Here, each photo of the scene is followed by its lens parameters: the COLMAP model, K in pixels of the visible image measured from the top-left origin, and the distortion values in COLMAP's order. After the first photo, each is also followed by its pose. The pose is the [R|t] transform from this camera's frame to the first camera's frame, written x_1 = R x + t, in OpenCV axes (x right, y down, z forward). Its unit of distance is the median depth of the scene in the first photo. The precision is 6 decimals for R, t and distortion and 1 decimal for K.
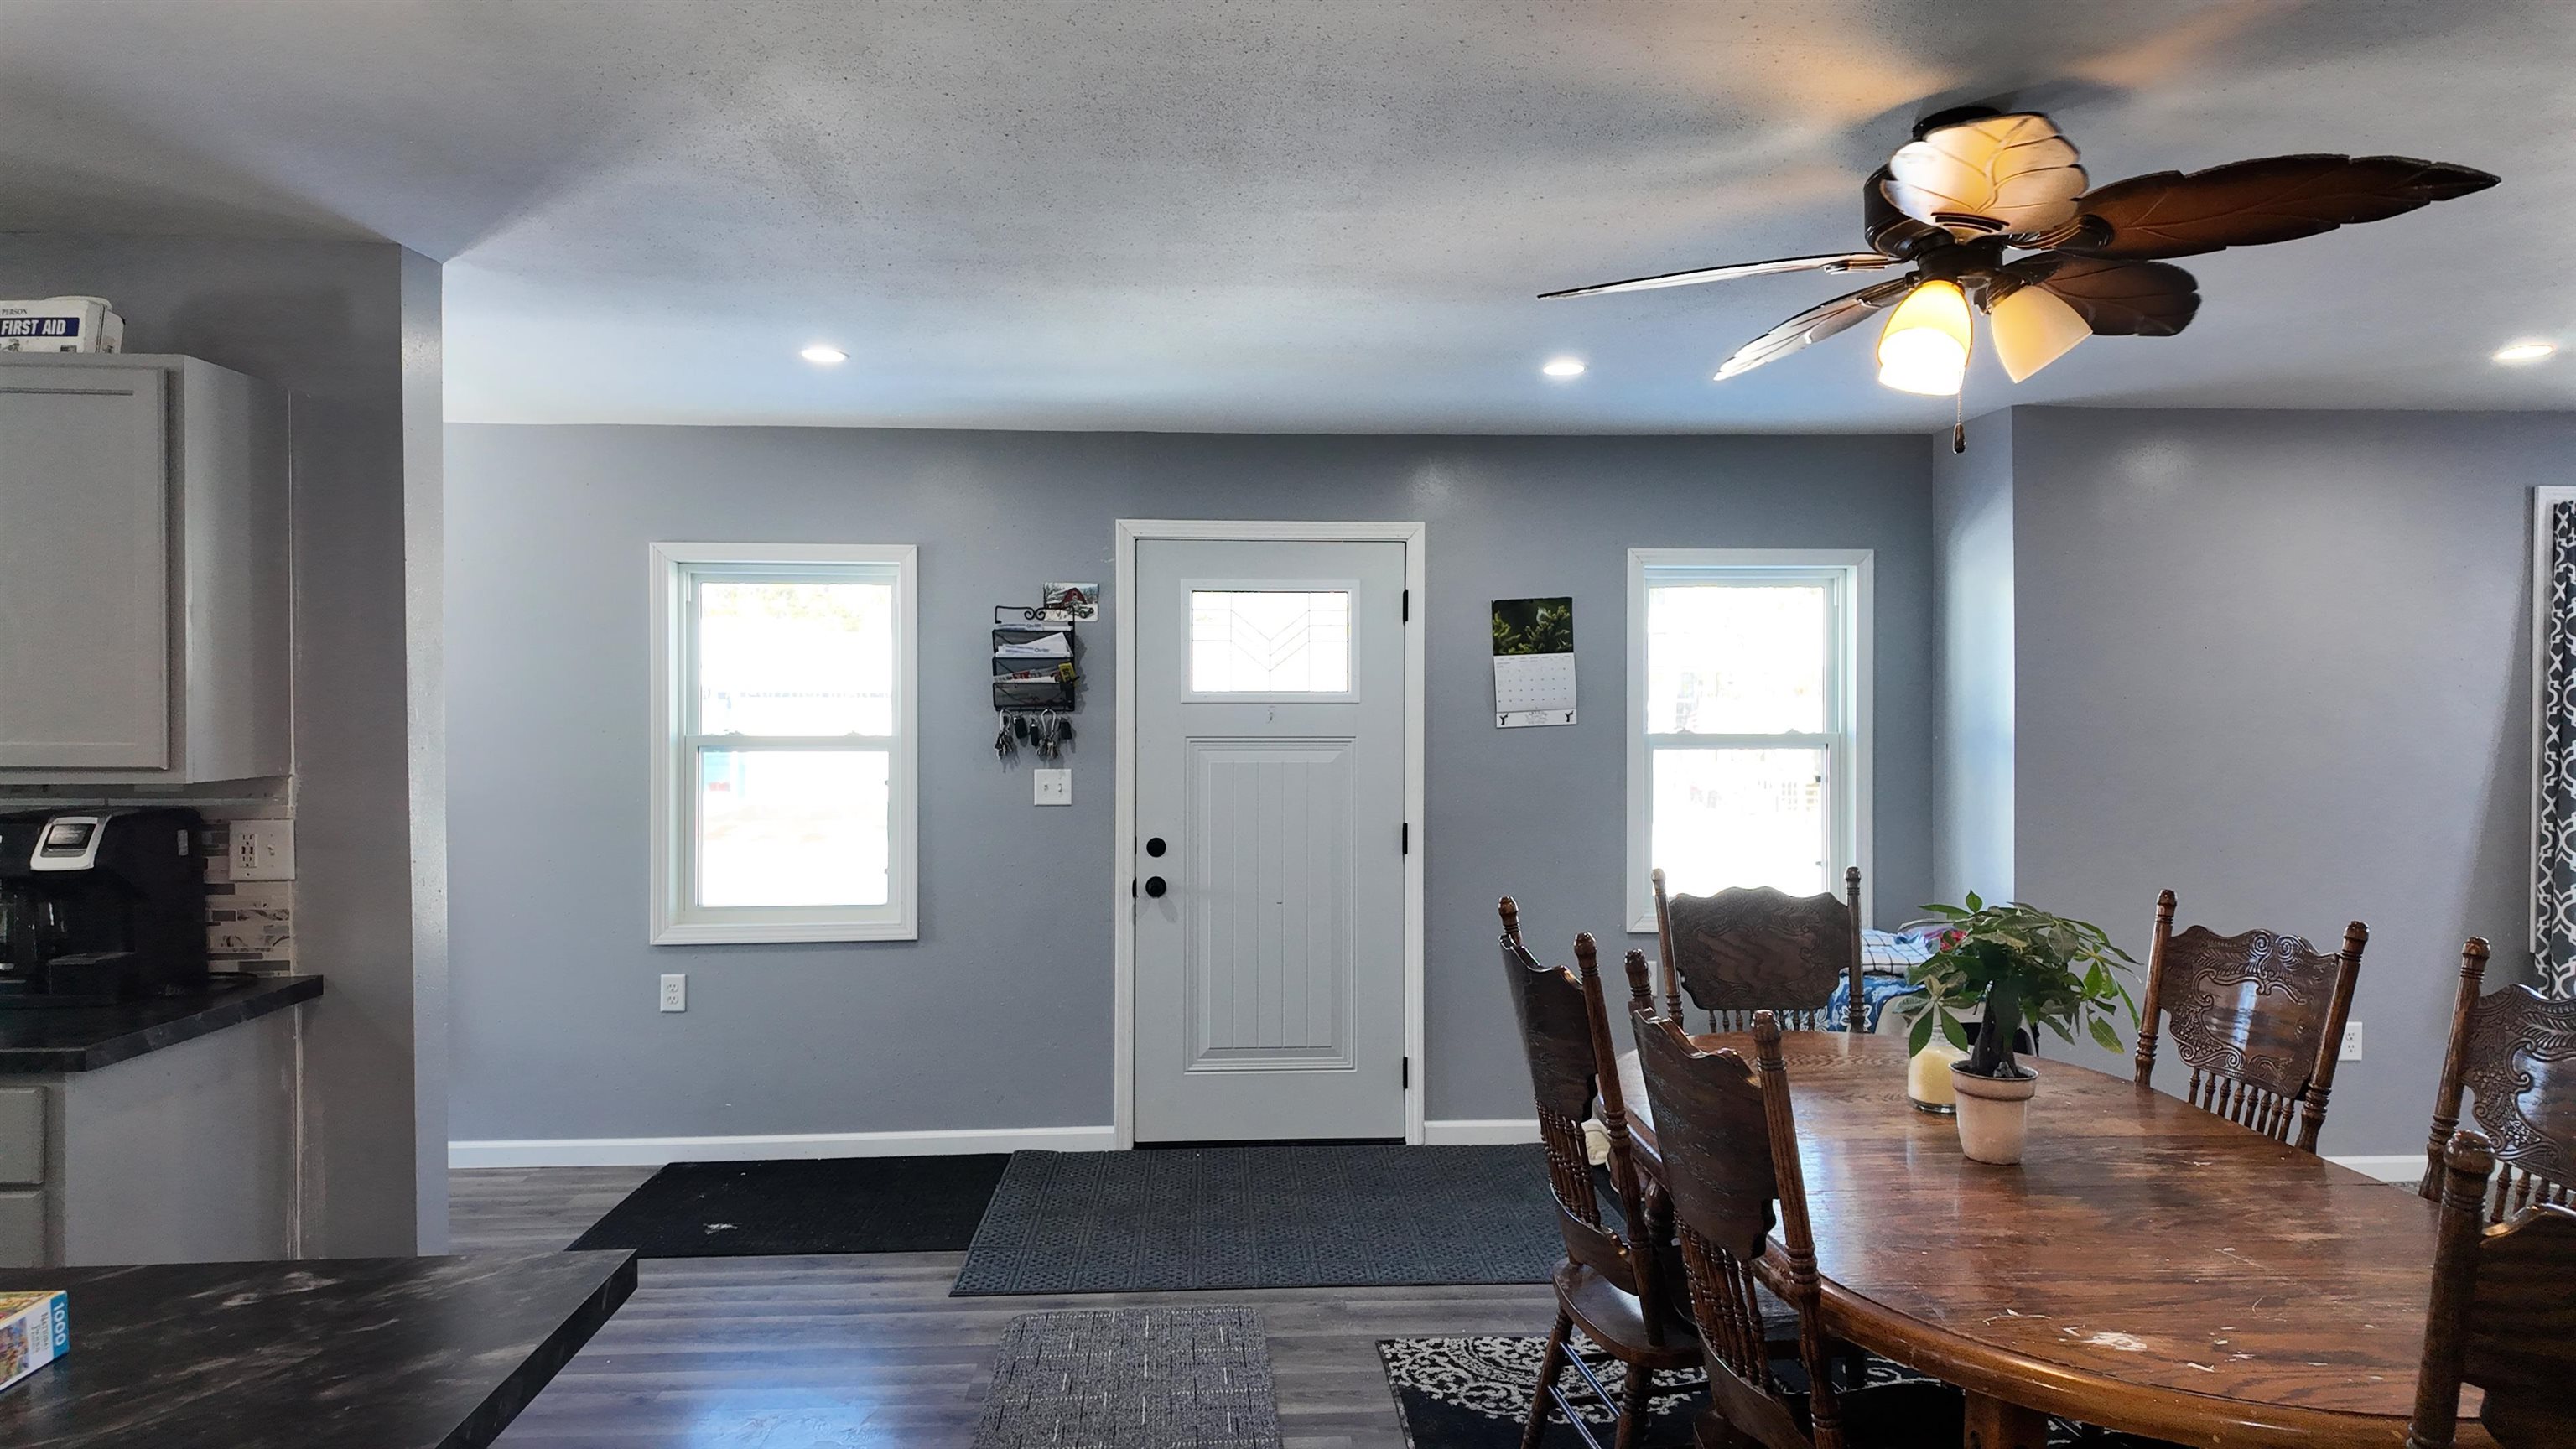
lens RADIAL K [[1493.5, 0, 1292.1], [0, 1493.5, 735.4], [0, 0, 1]] dist [0.044070, 0.000434]
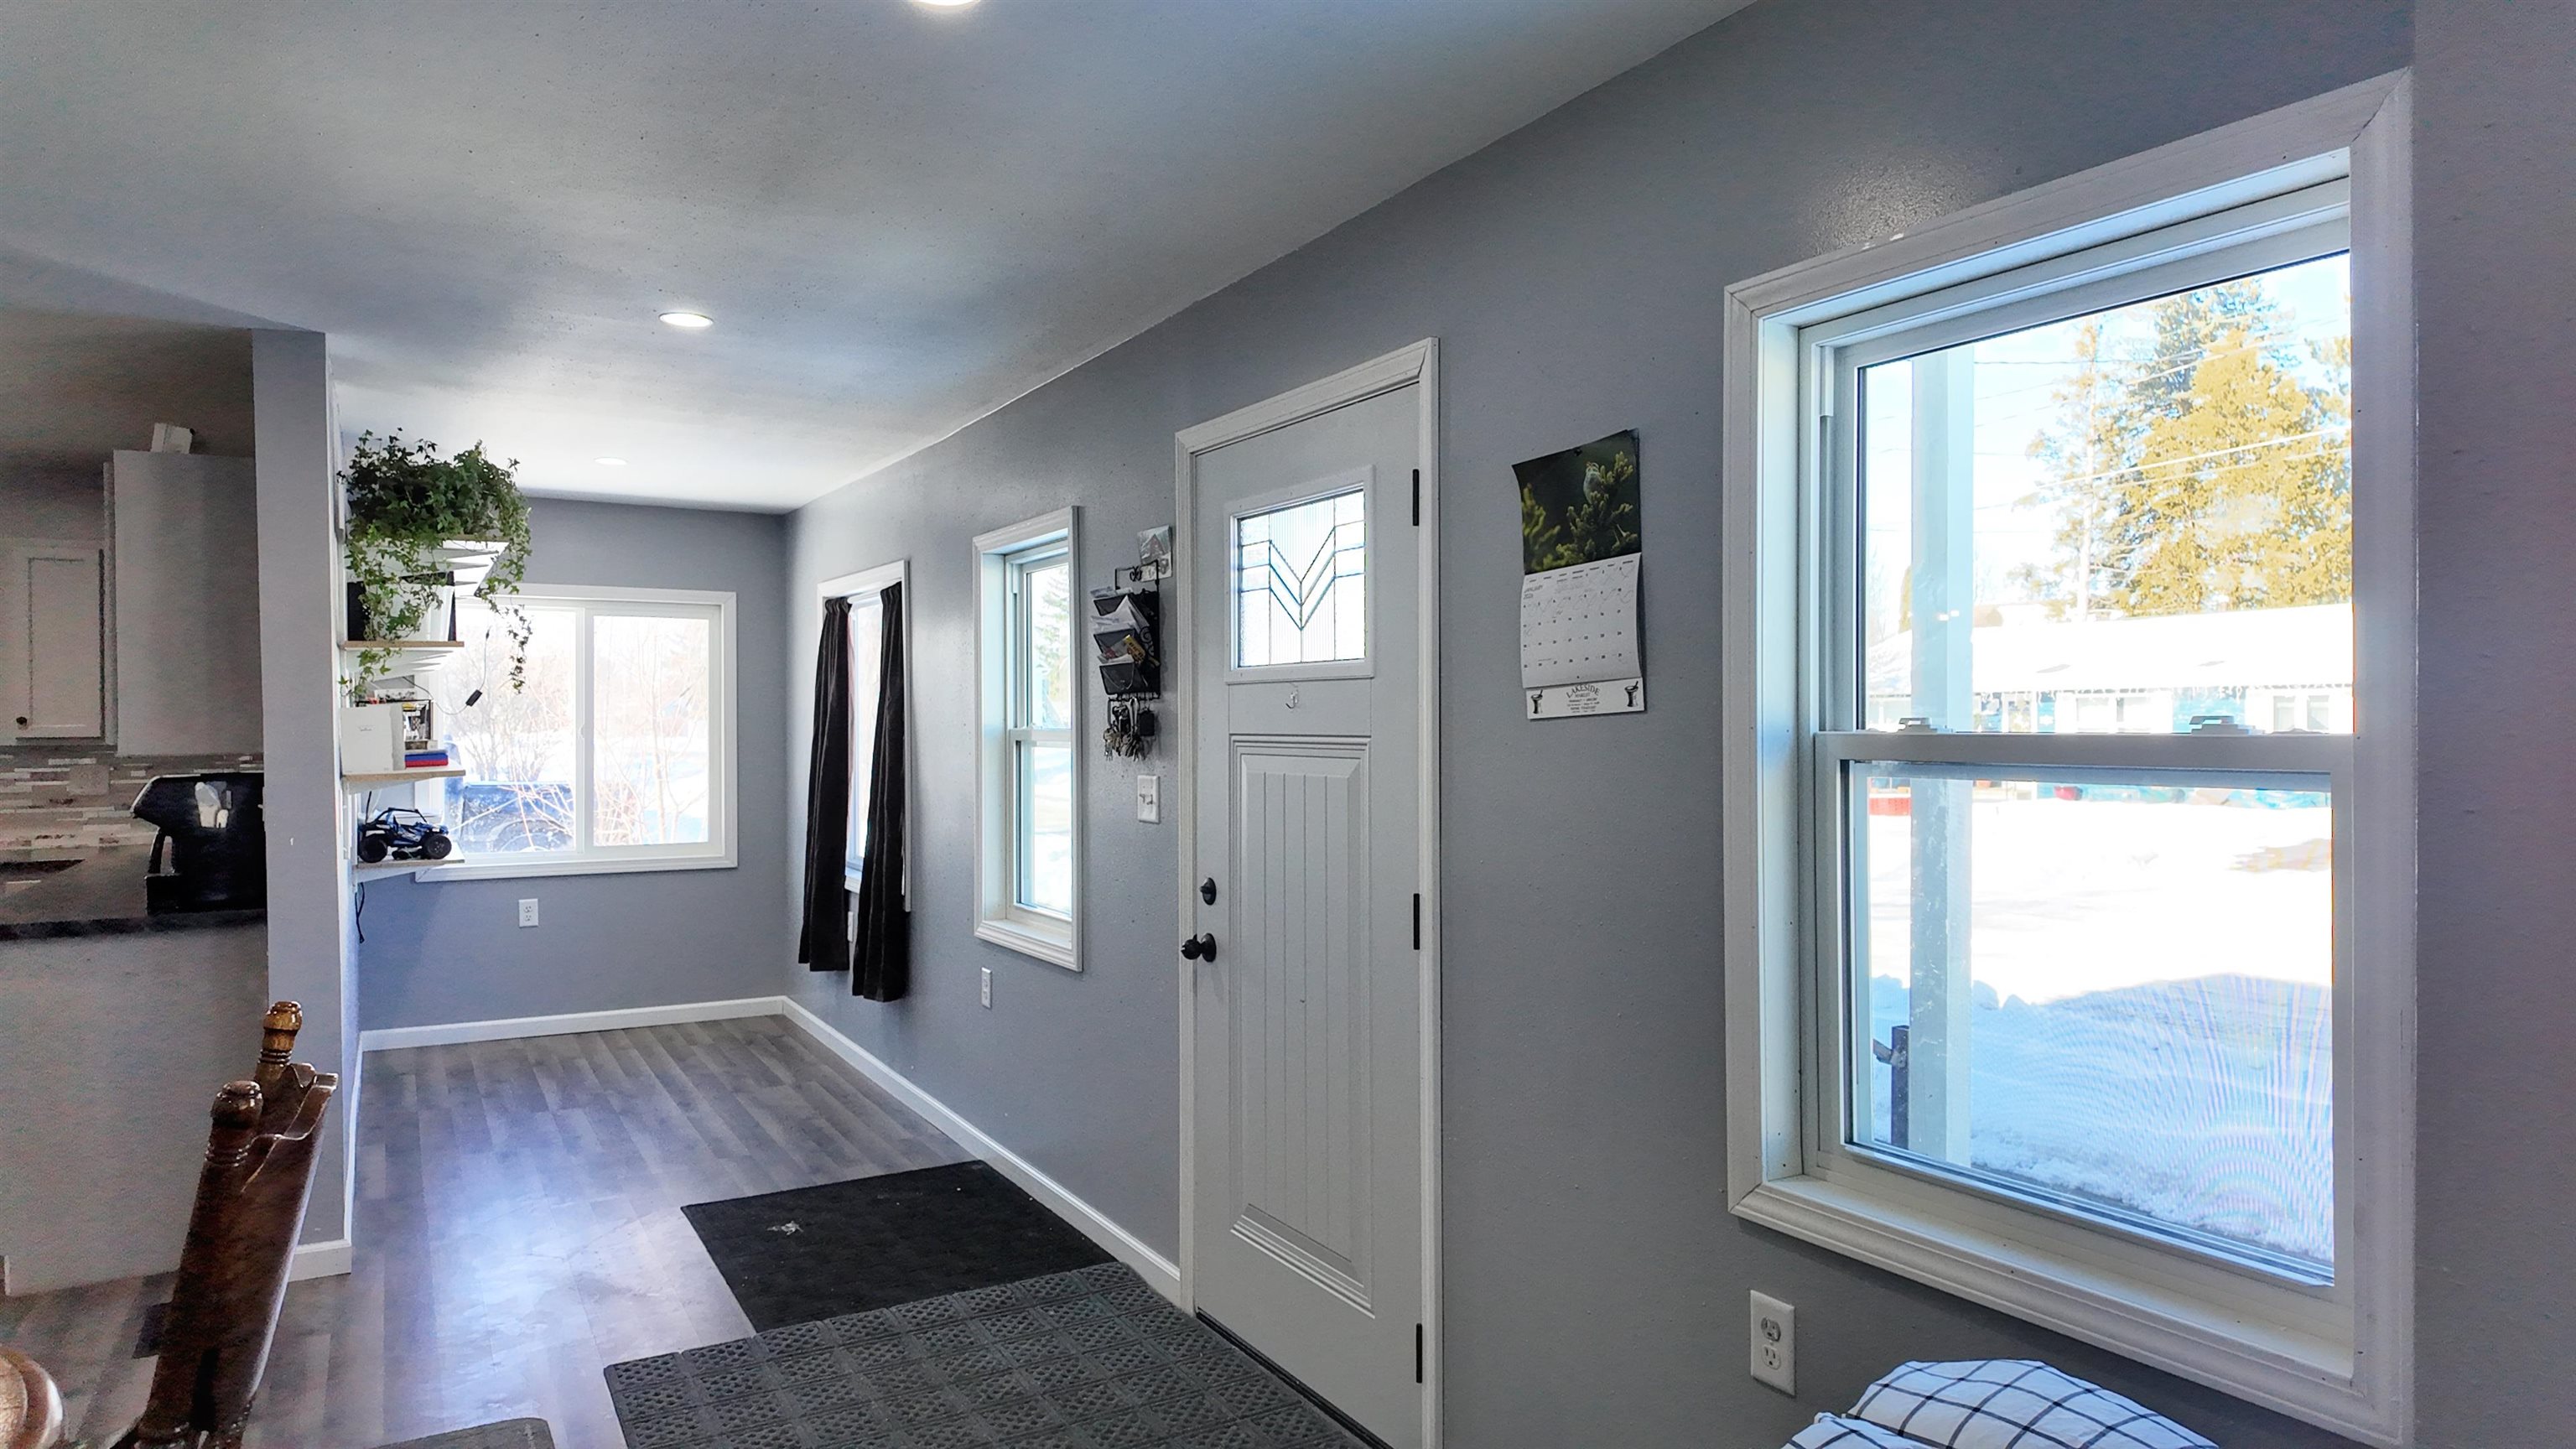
lens RADIAL K [[1493.5, 0, 1286.8], [0, 1493.5, 715.0], [0, 0, 1]] dist [0.044070, 0.000434]
pose [[0.450779, -0.002427, -0.892632, 0.541916], [-0.000162, 0.999996, -0.002800, -0.005459], [0.892636, 0.001407, 0.450777, 0.707782]]
